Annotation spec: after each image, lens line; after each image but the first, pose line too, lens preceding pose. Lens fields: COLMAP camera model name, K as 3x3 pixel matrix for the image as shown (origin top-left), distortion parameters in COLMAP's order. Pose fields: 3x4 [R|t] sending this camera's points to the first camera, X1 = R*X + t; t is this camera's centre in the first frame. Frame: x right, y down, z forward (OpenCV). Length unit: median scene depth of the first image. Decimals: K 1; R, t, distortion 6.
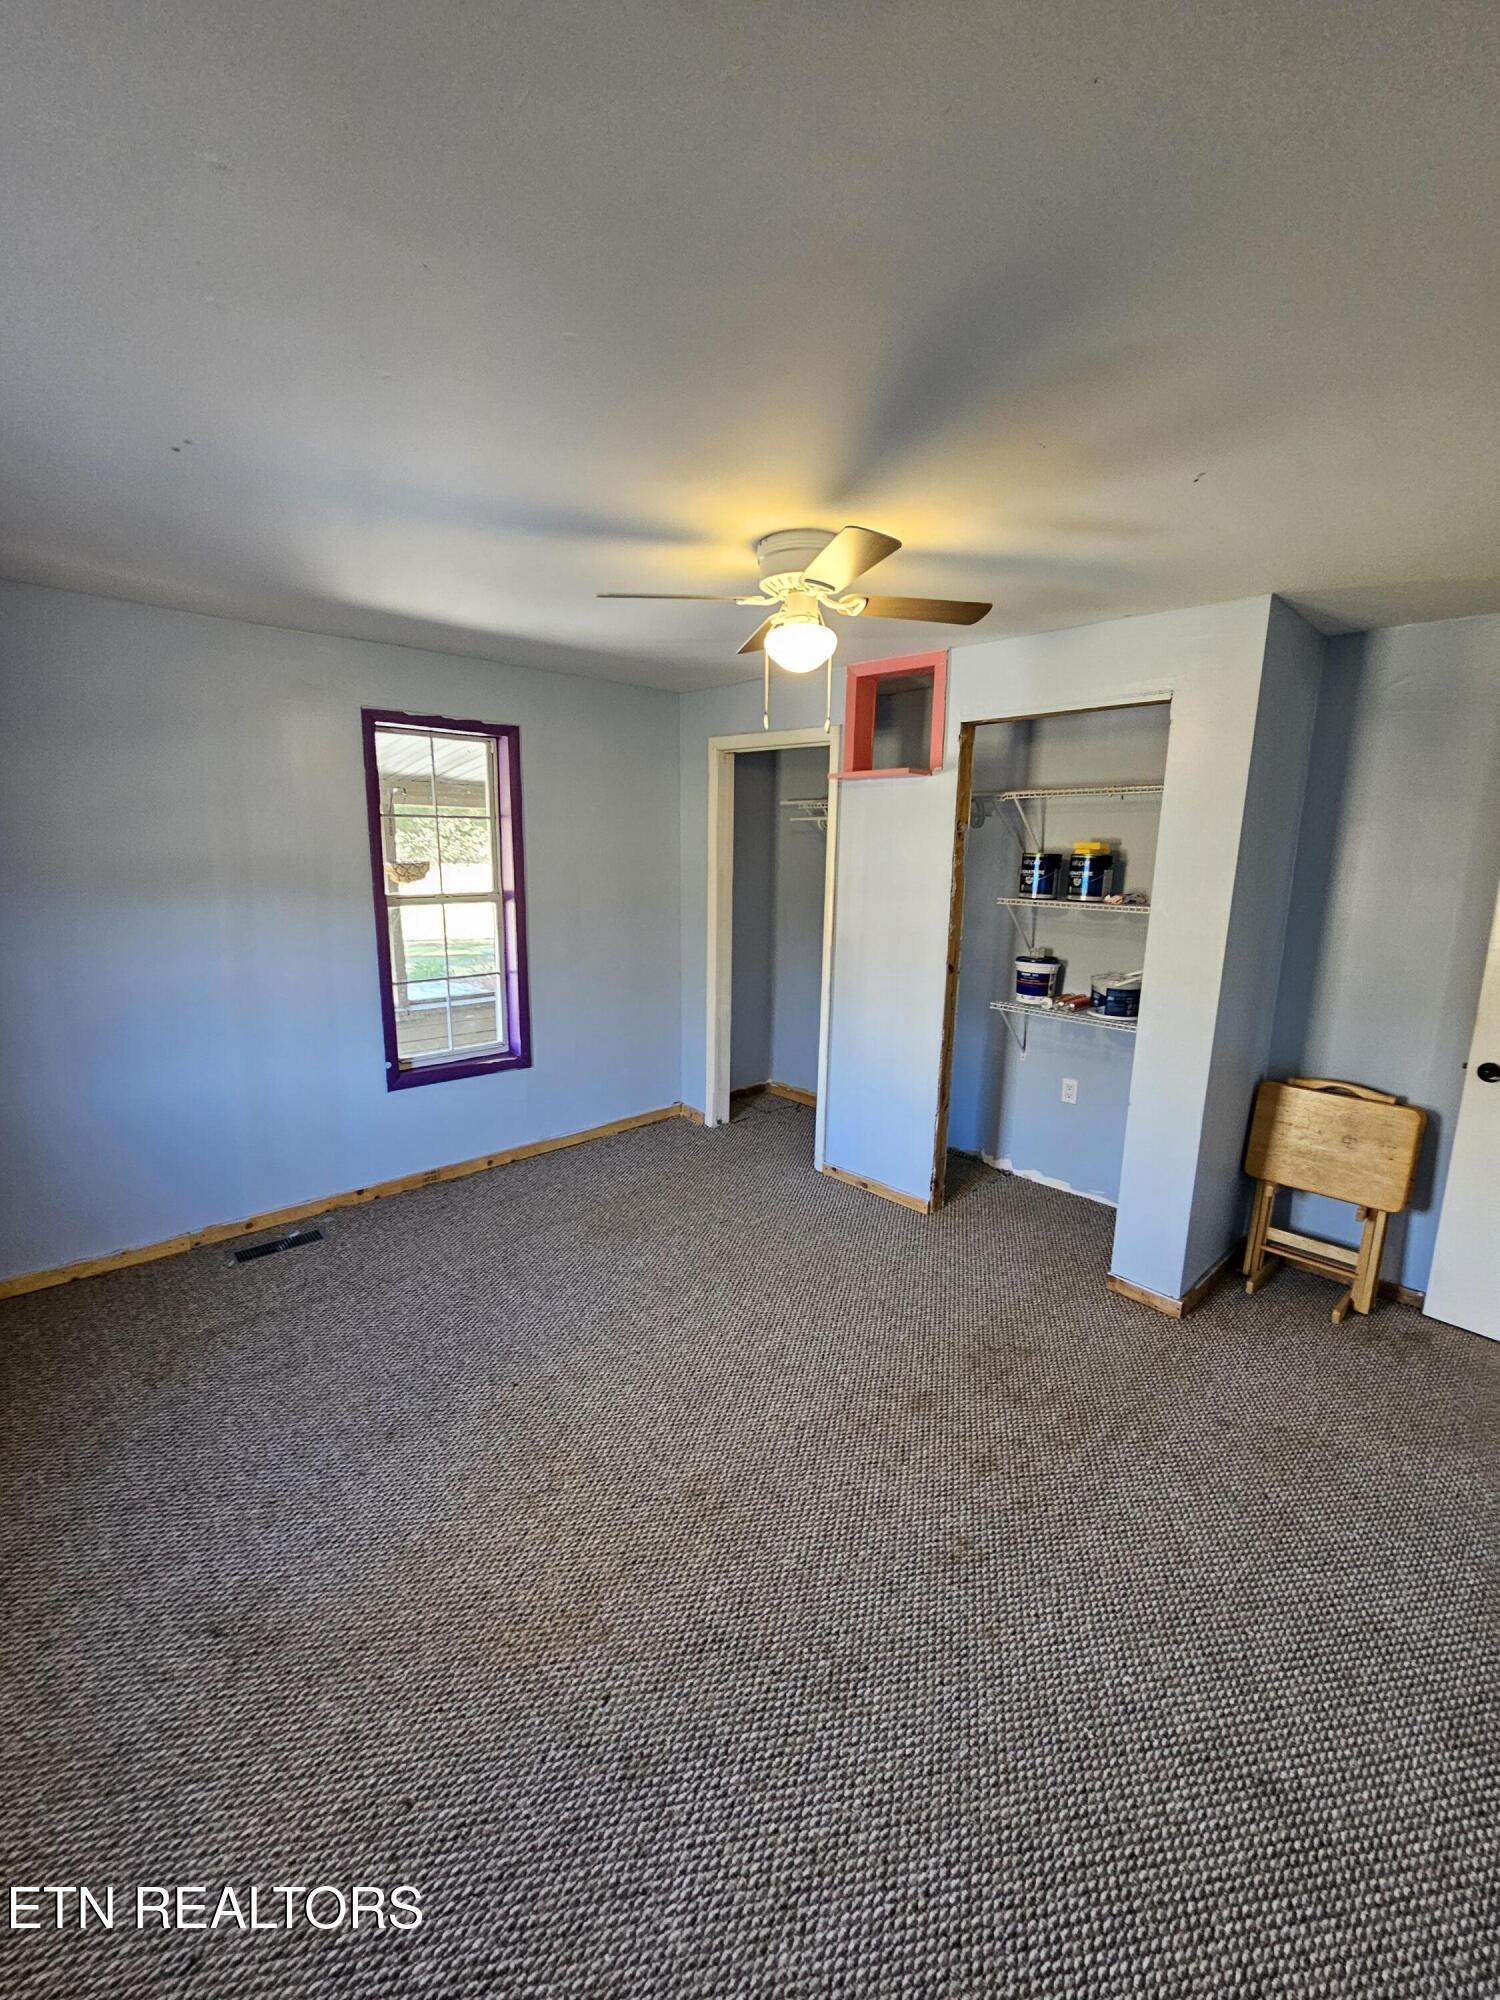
lens RADIAL K [[814.3, 0, 746.3], [0, 814.3, 1000.3], [0, 0, 1]] dist [0.000030, -0.000007]
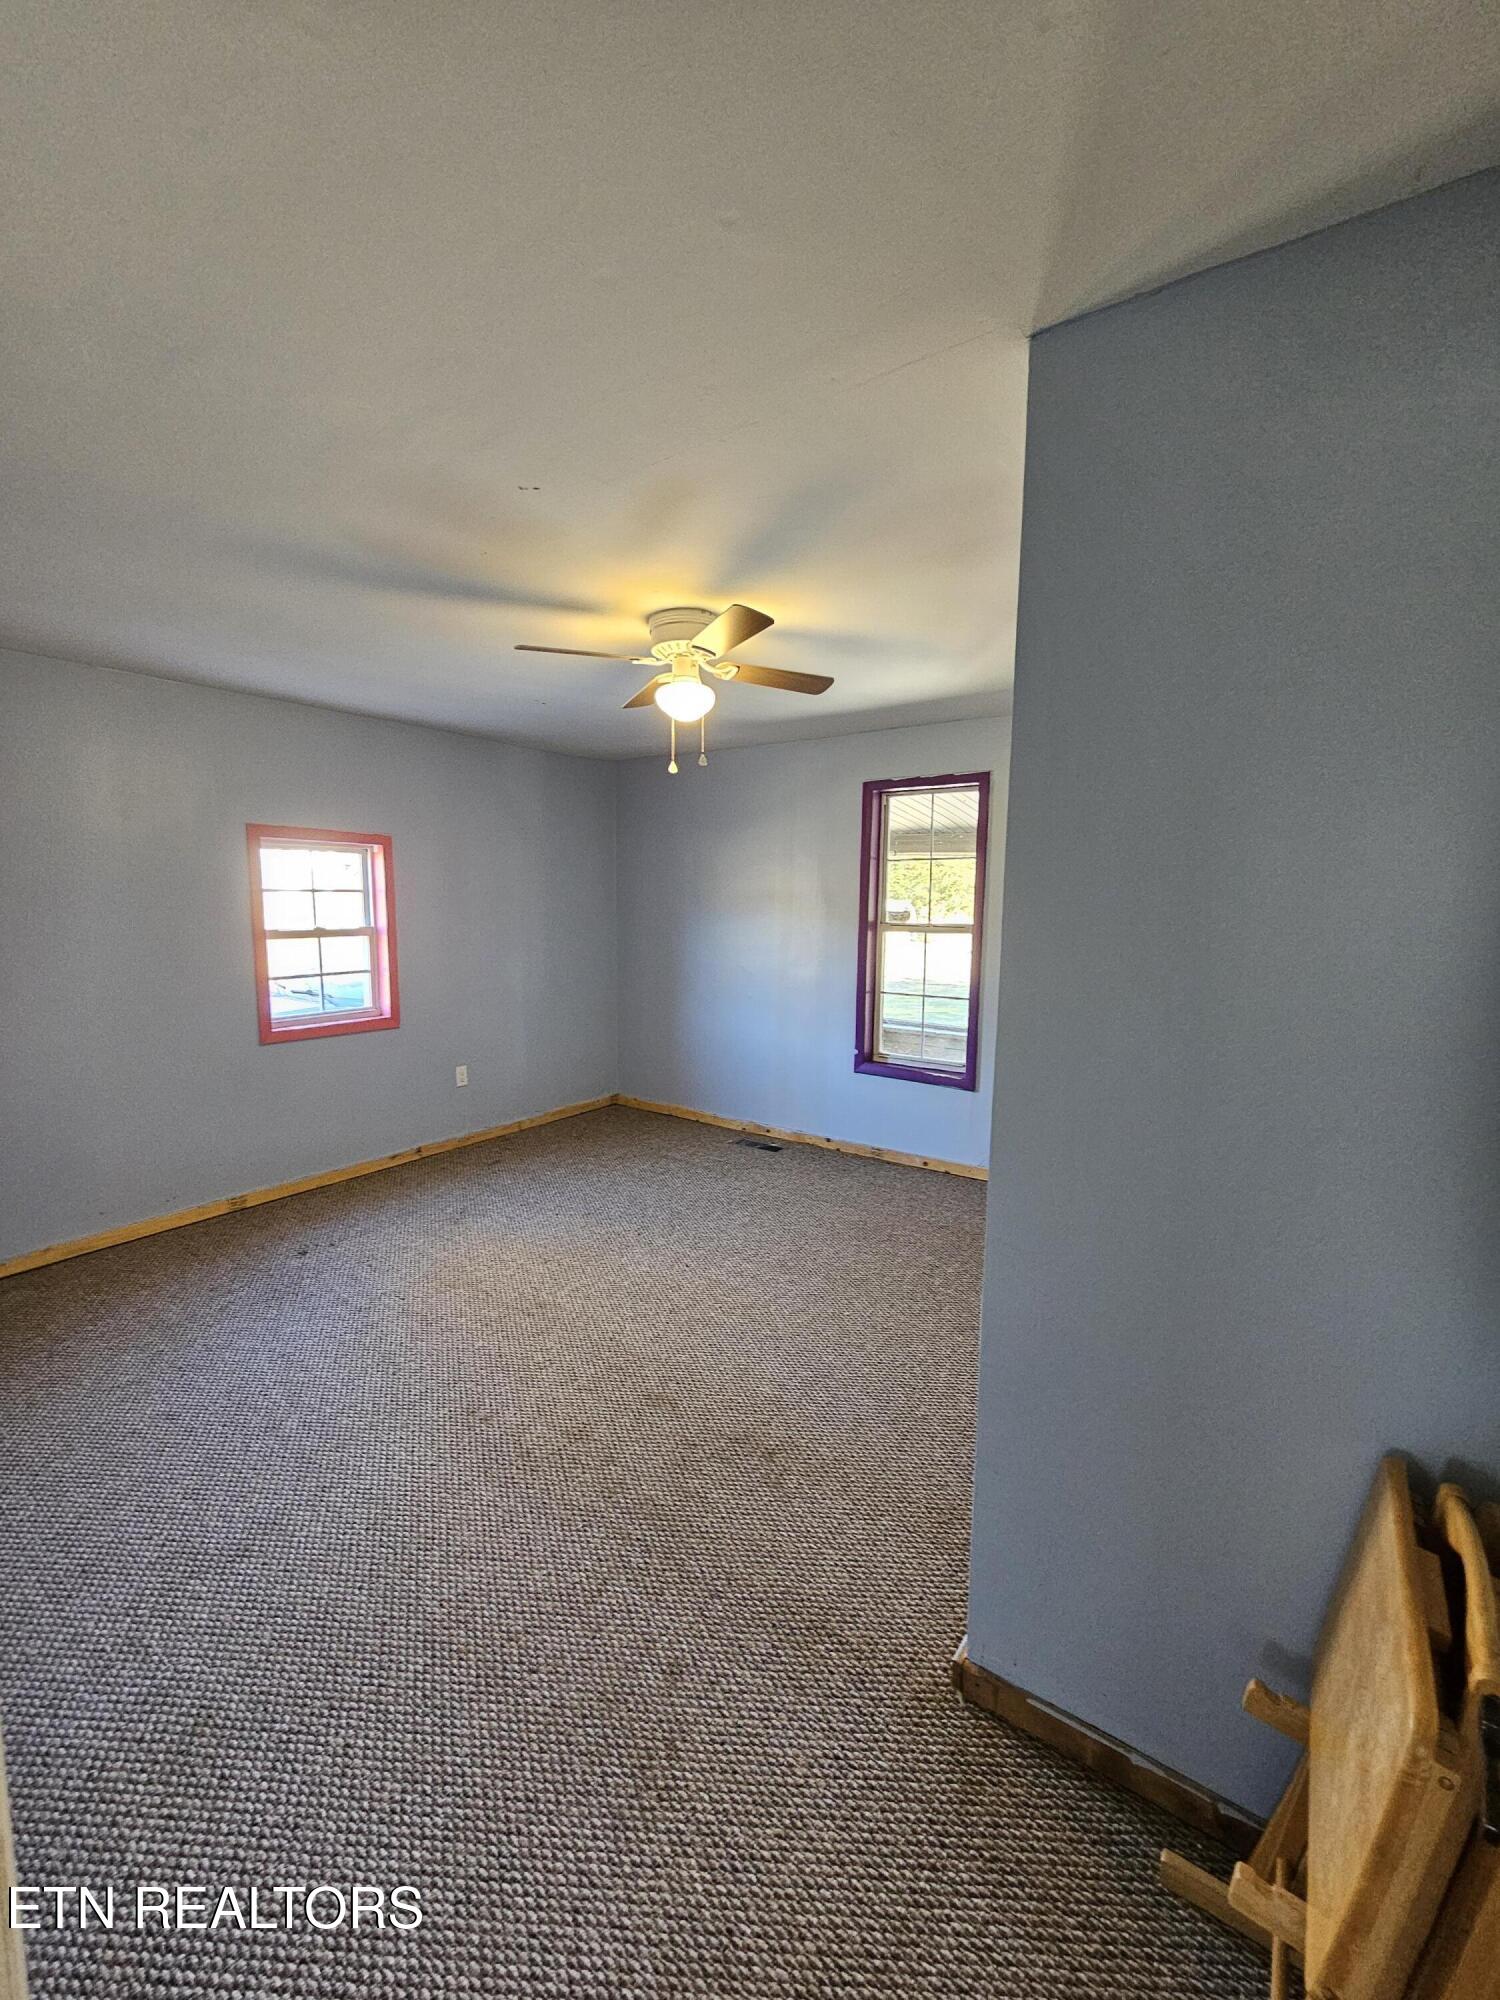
lens RADIAL K [[814.3, 0, 748.1], [0, 814.3, 1002.5], [0, 0, 1]] dist [0.000030, -0.000007]
pose [[0.222914, 0.115205, -0.968007, 0.769974], [-0.194525, 0.978278, 0.071632, -0.056586], [0.955233, 0.172334, 0.240482, 0.513889]]
